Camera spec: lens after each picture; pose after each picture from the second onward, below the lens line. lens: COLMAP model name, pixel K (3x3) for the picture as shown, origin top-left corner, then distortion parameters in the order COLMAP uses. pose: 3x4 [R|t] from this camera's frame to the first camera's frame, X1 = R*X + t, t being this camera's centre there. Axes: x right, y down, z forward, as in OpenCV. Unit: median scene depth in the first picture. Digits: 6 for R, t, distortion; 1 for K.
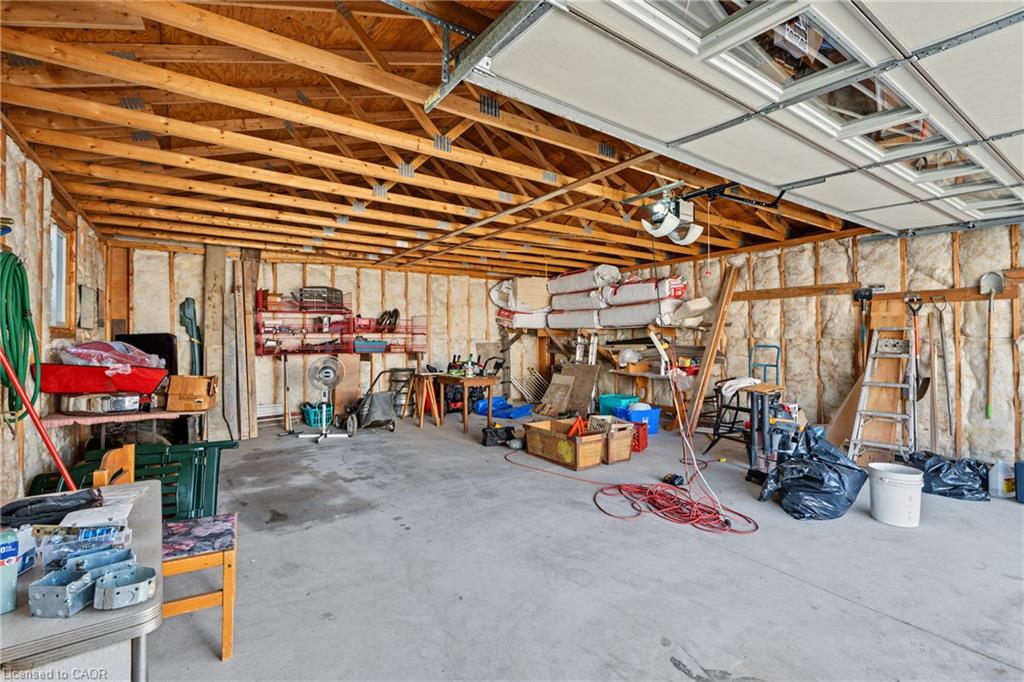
lens RADIAL K [[461.8, 0, 512.0], [0, 461.8, 341.0], [0, 0, 1]] dist [-0.020856, 0.000172]
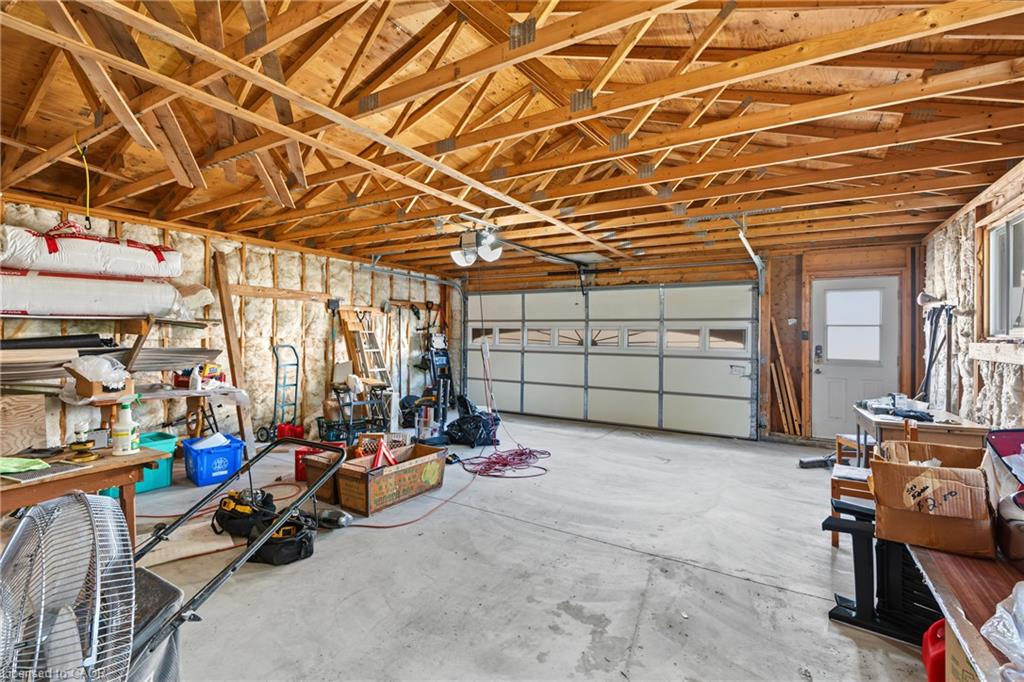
lens RADIAL K [[461.8, 0, 512.0], [0, 461.8, 341.0], [0, 0, 1]] dist [-0.020856, 0.000172]
pose [[-0.399056, -0.012387, 0.916843, -0.571273], [-0.009113, 0.999913, 0.009543, -0.013344], [-0.916881, -0.004547, -0.399134, 0.942644]]
